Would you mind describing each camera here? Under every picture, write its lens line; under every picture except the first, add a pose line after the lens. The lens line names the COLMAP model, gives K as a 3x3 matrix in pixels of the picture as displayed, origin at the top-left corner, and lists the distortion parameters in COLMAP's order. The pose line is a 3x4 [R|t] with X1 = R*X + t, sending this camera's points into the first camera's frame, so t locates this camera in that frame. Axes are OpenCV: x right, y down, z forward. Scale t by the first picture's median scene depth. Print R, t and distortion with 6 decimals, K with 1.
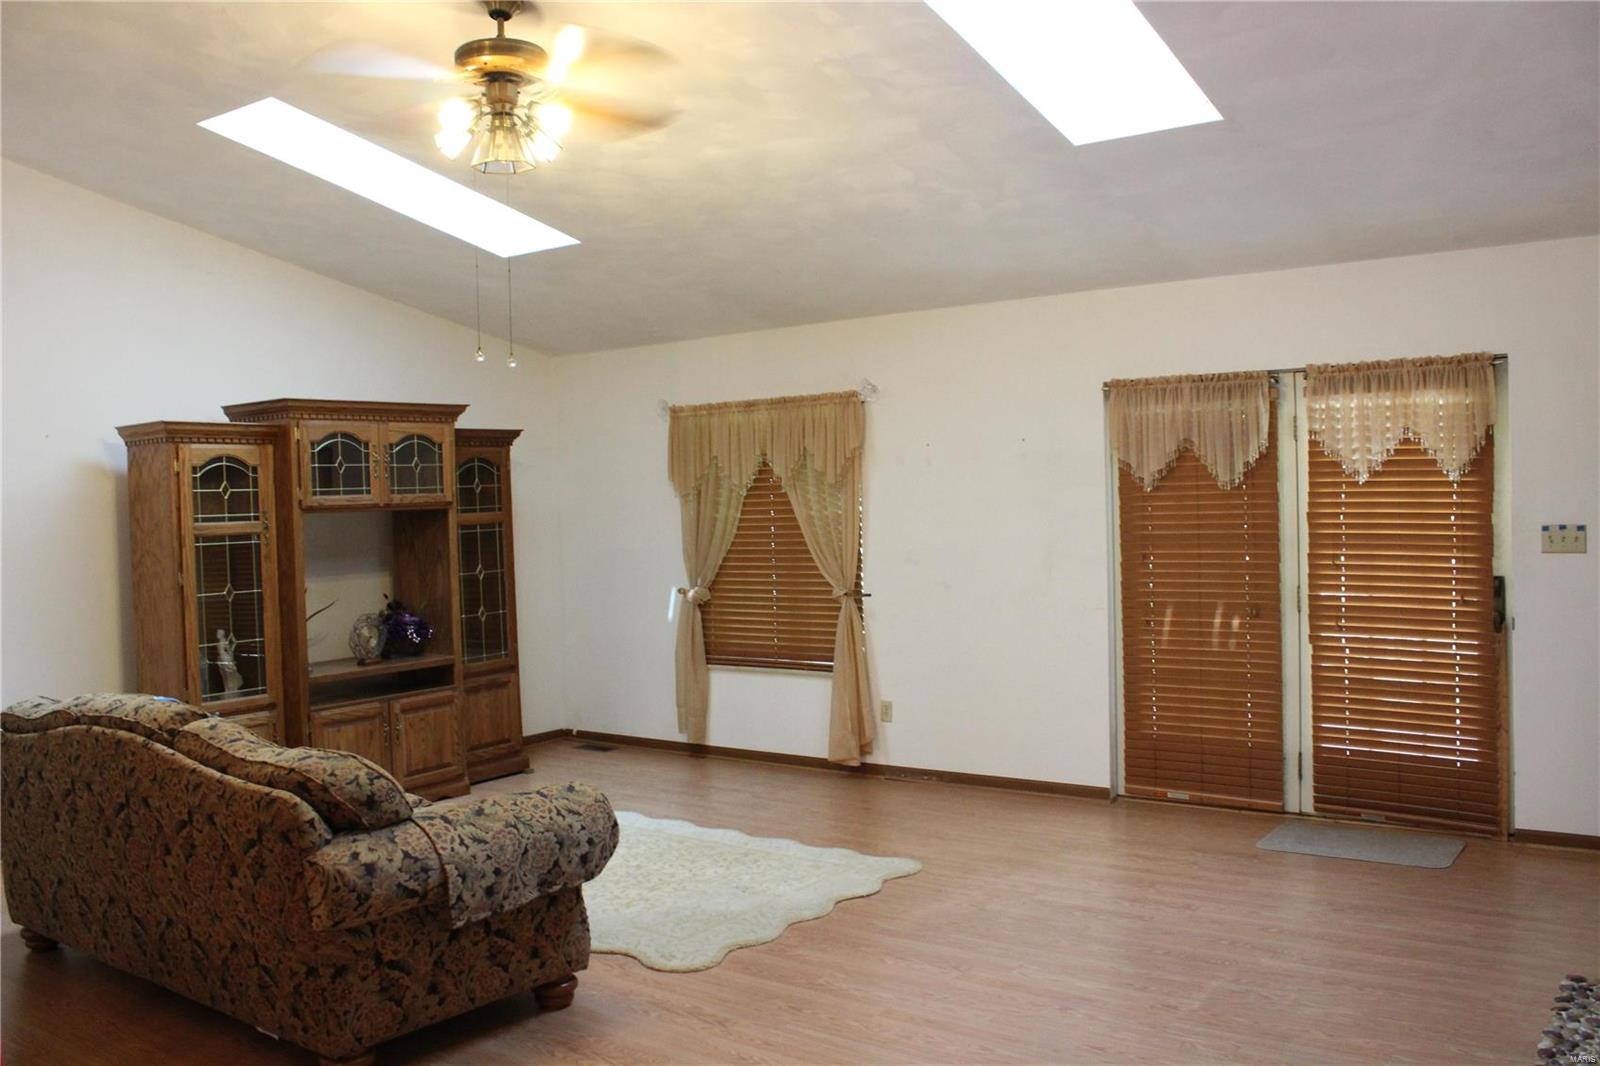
lens RADIAL K [[1336.9, 0, 800.0], [0, 1336.9, 533.0], [0, 0, 1]] dist [-0.119208, 0.000971]
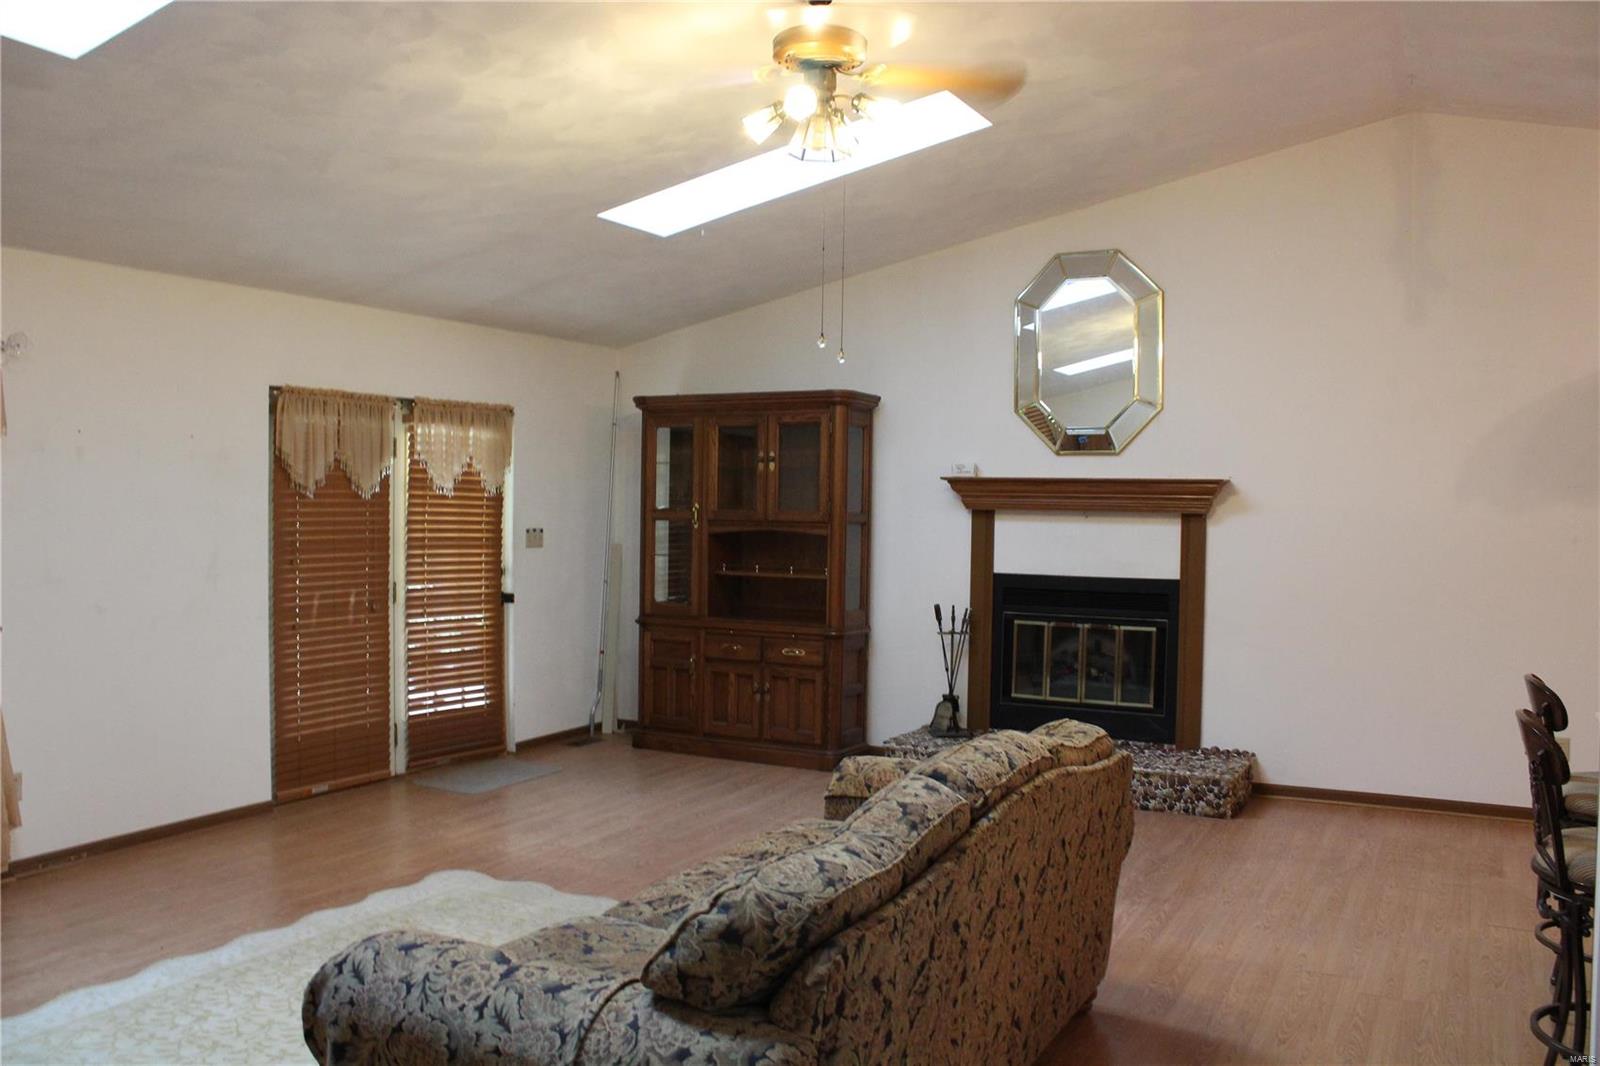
lens RADIAL K [[1336.9, 0, 800.0], [0, 1336.9, 533.0], [0, 0, 1]] dist [-0.119208, 0.000971]
pose [[-0.145794, -0.001089, 0.989314, -0.867654], [0.019044, 0.999811, 0.003908, -0.001232], [-0.989132, 0.019410, -0.145746, 0.835255]]
